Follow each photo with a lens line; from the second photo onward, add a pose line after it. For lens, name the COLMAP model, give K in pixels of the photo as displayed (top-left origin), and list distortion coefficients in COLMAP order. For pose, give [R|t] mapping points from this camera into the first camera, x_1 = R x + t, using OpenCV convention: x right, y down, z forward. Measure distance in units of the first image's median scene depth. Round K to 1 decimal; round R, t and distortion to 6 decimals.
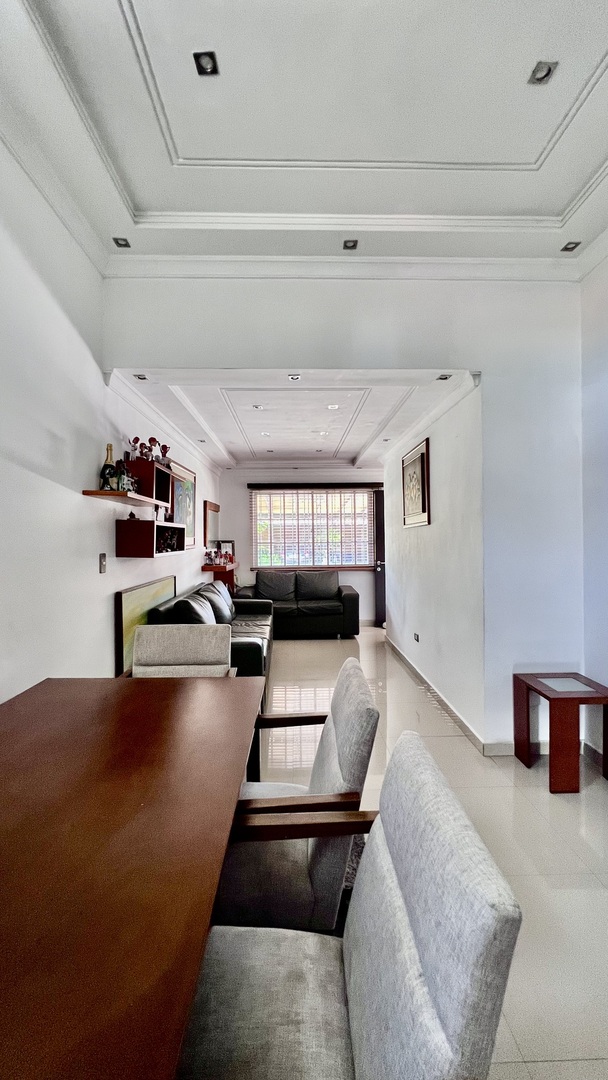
lens RADIAL K [[436.4, 0, 303.1], [0, 436.4, 538.3], [0, 0, 1]] dist [0.001511, 0.000004]
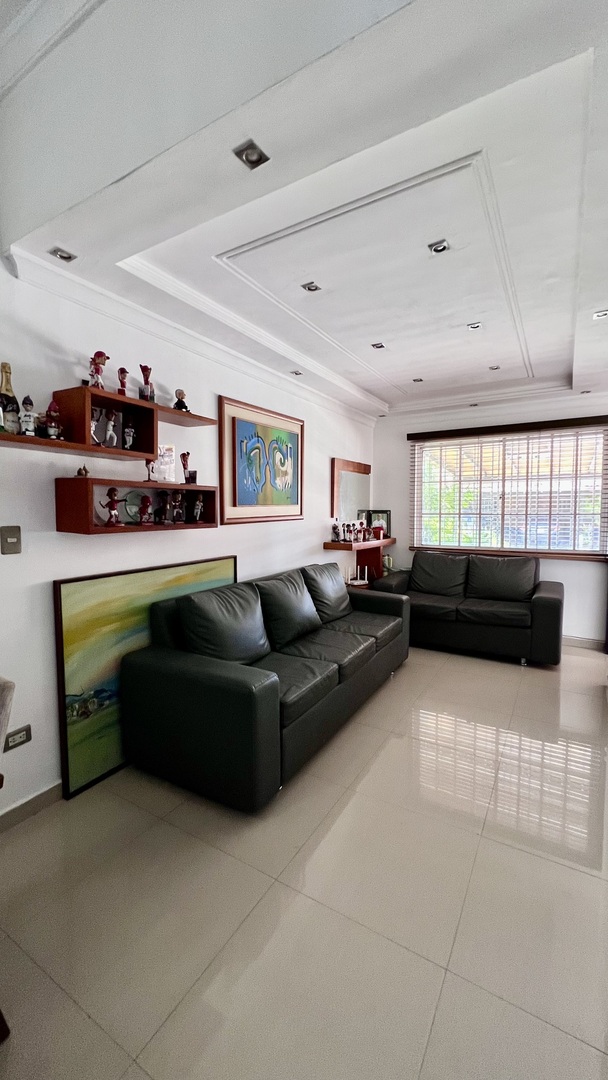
lens RADIAL K [[436.4, 0, 306.3], [0, 436.4, 536.4], [0, 0, 1]] dist [0.001511, 0.000004]
pose [[0.851636, 0.038953, -0.522685, 0.128806], [-0.005027, 0.997796, 0.066169, 0.001031], [0.524110, -0.053724, 0.849954, 0.278811]]
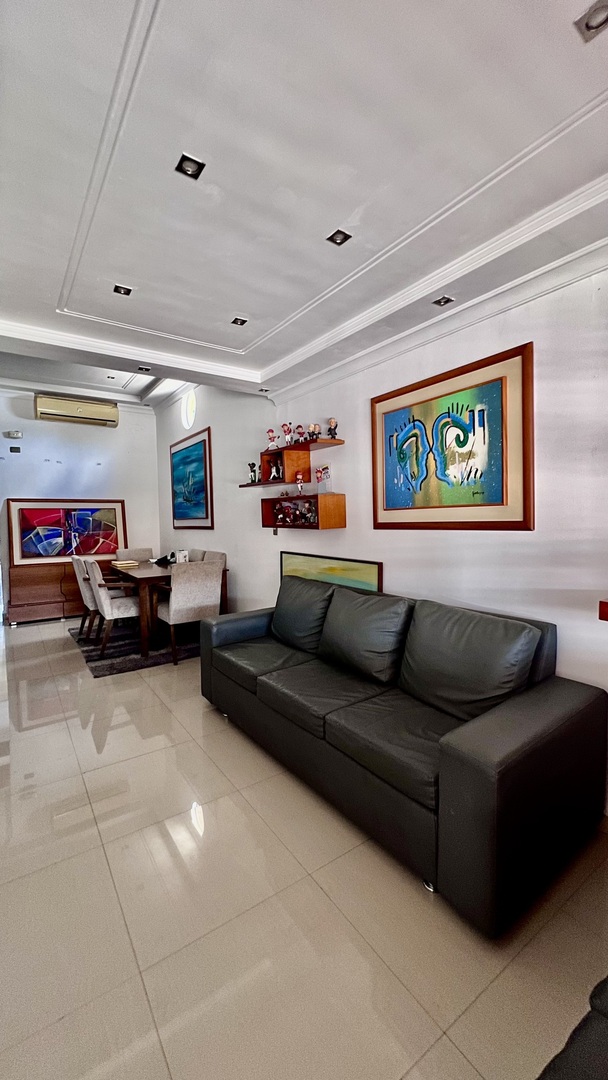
lens RADIAL K [[436.4, 0, 303.0], [0, 436.4, 538.0], [0, 0, 1]] dist [0.001511, 0.000004]
pose [[-0.835298, 0.048294, -0.547672, 0.122152], [0.020670, 0.998189, 0.056495, 0.001907], [0.549408, 0.035870, -0.834784, 0.972844]]
